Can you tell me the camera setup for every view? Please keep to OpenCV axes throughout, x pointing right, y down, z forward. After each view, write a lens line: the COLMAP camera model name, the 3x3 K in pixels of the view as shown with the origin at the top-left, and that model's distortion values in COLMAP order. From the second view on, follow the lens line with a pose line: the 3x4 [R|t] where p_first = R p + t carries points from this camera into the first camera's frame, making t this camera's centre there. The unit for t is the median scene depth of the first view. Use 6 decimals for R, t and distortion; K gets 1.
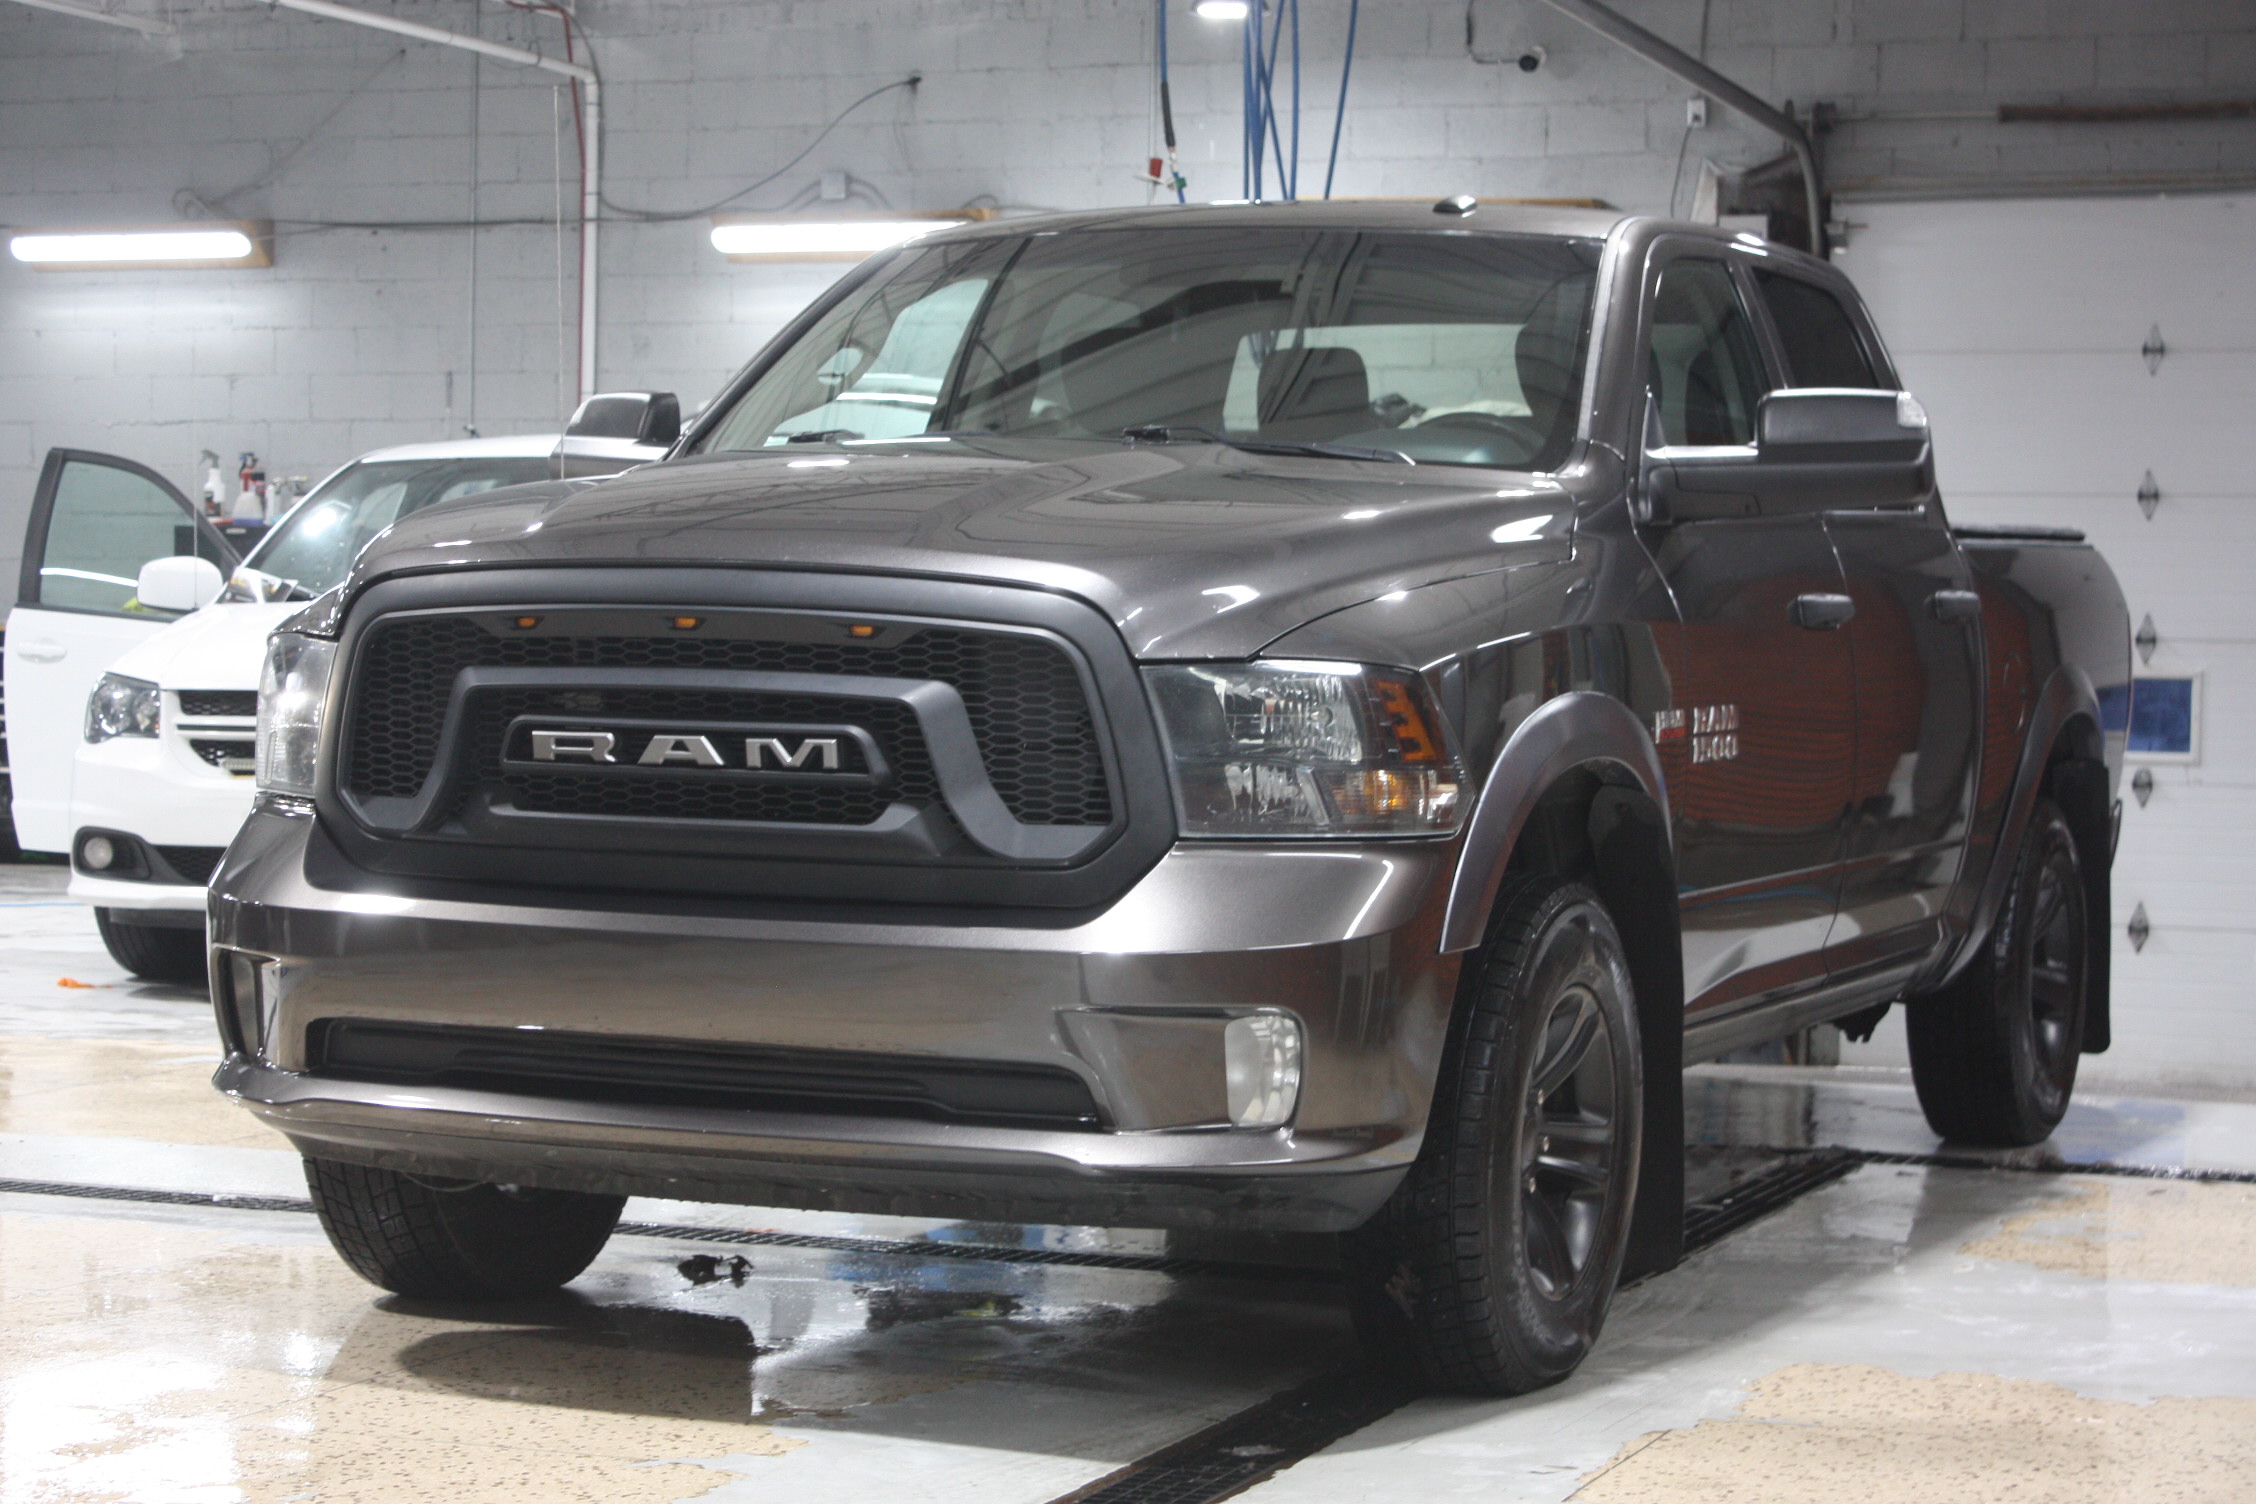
lens RADIAL K [[4559.5, 0, 1128.1], [0, 4559.5, 751.0], [0, 0, 1]] dist [0.021033, 0.000000]
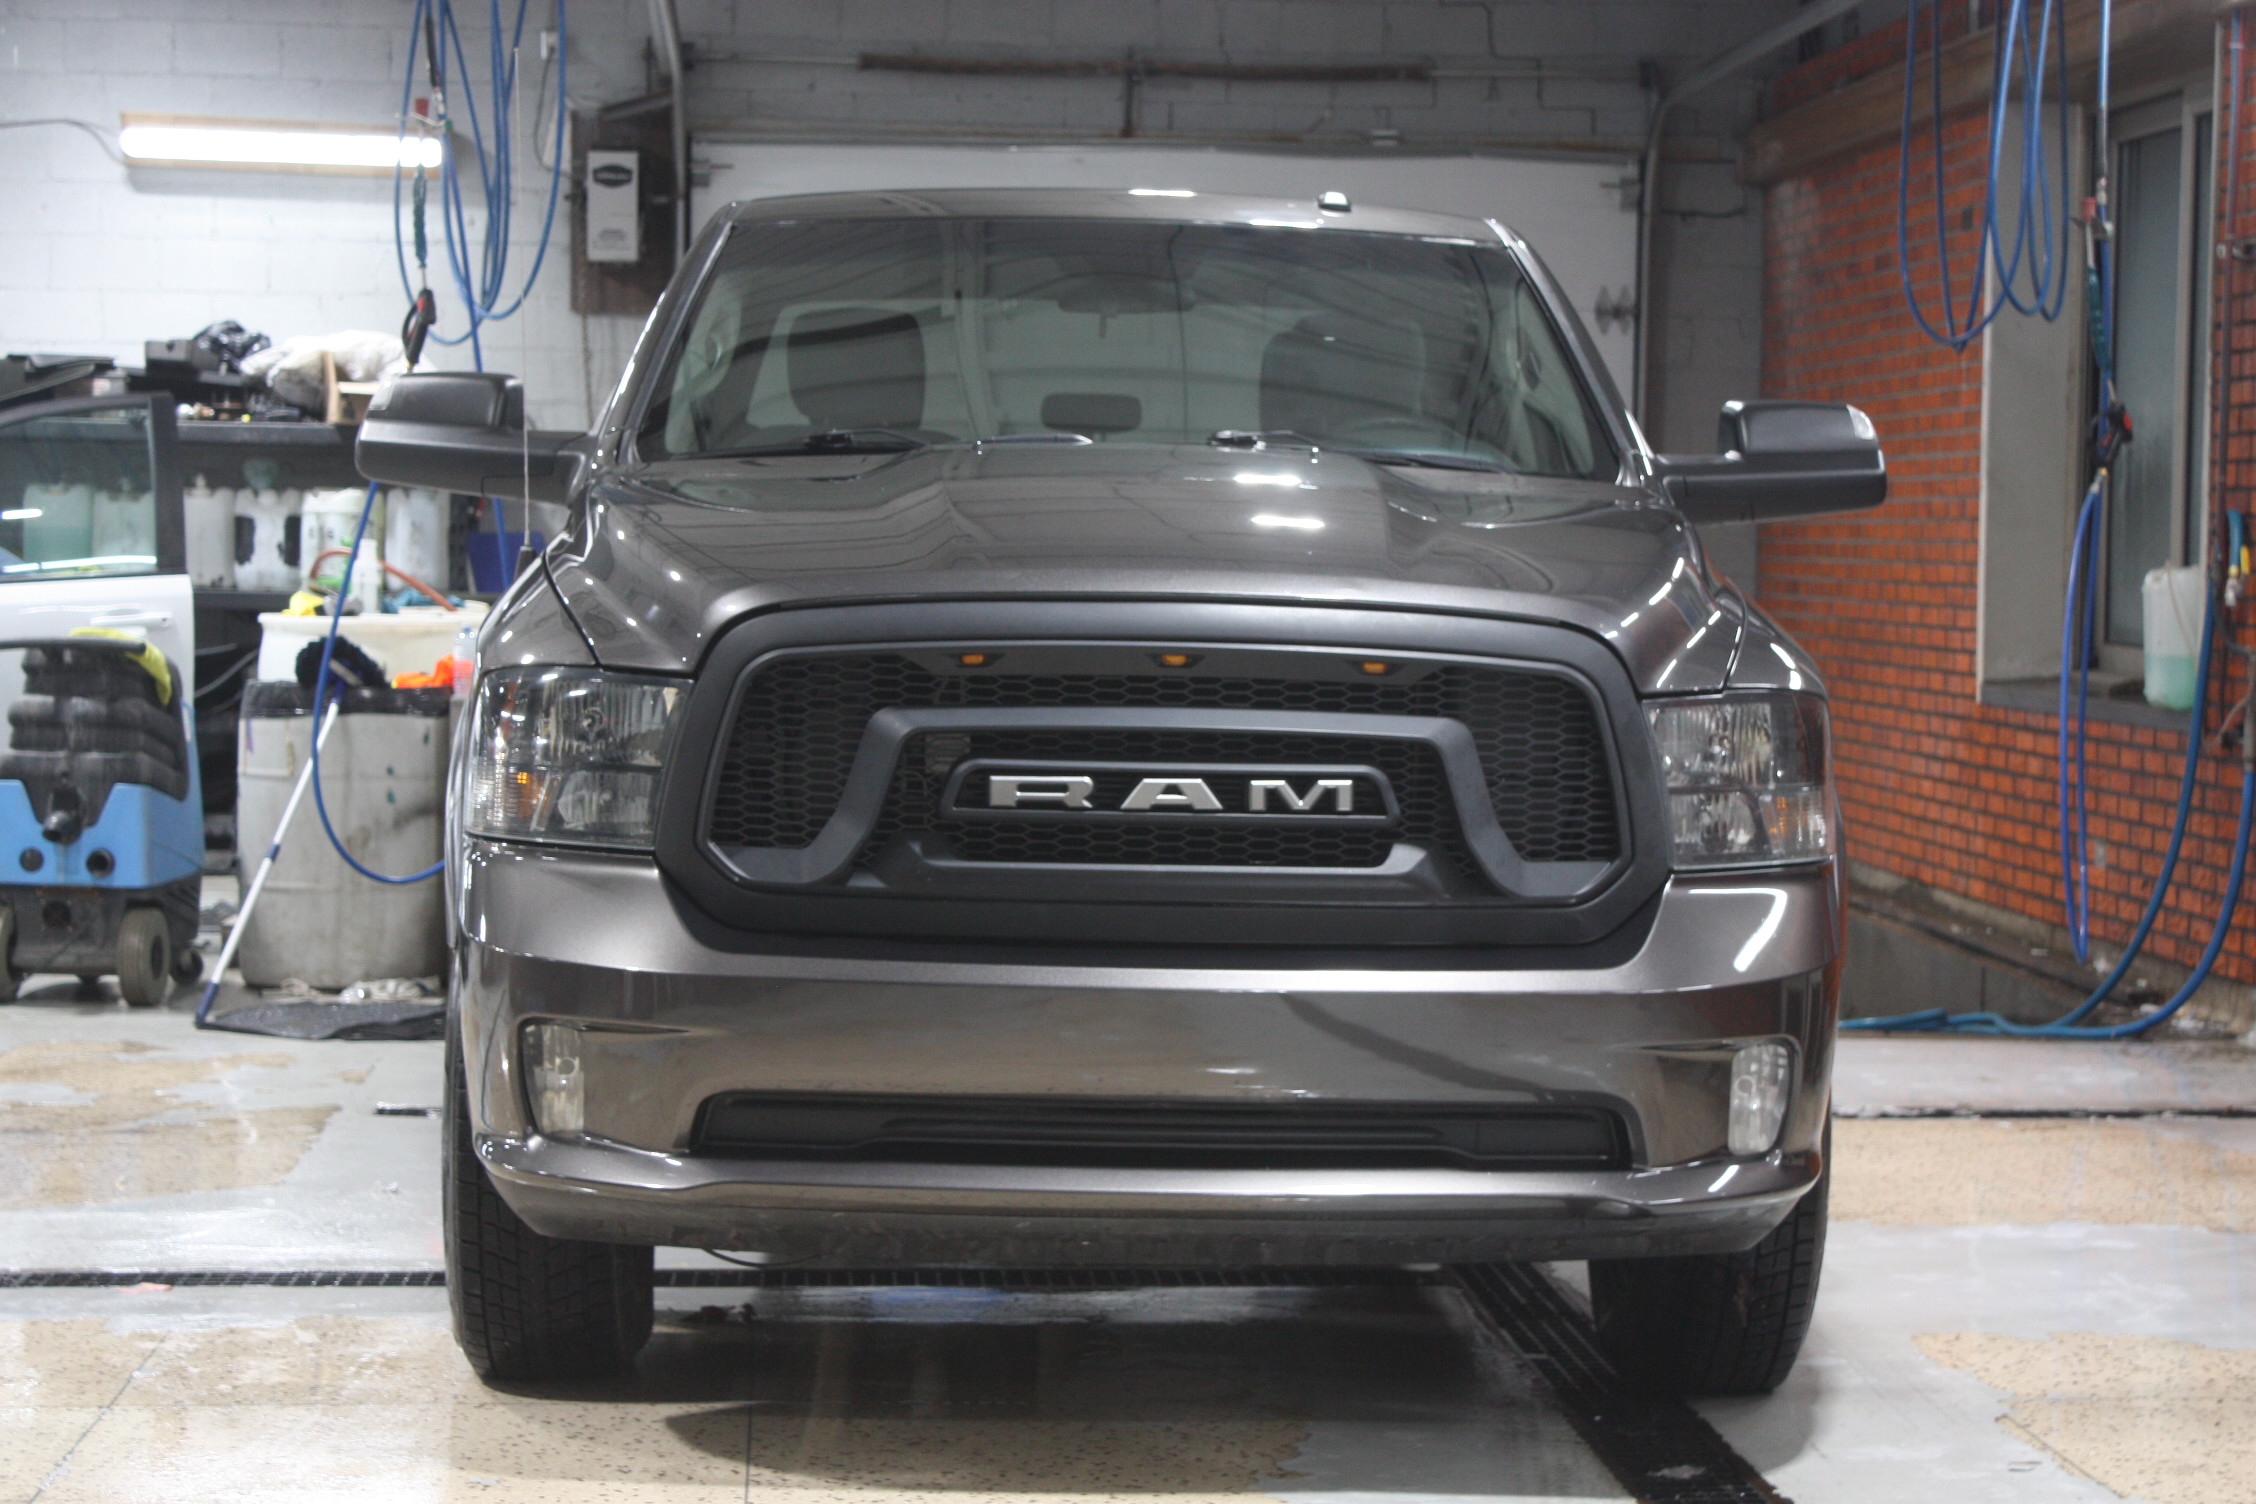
lens RADIAL K [[4572.9, 0, 1128.2], [0, 4572.9, 753.1], [0, 0, 1]] dist [-0.000426, 0.000000]
pose [[0.894659, -0.023201, 0.446147, -0.527634], [0.011459, 0.999514, 0.028998, -0.036243], [-0.446603, -0.020831, 0.894490, 0.150130]]
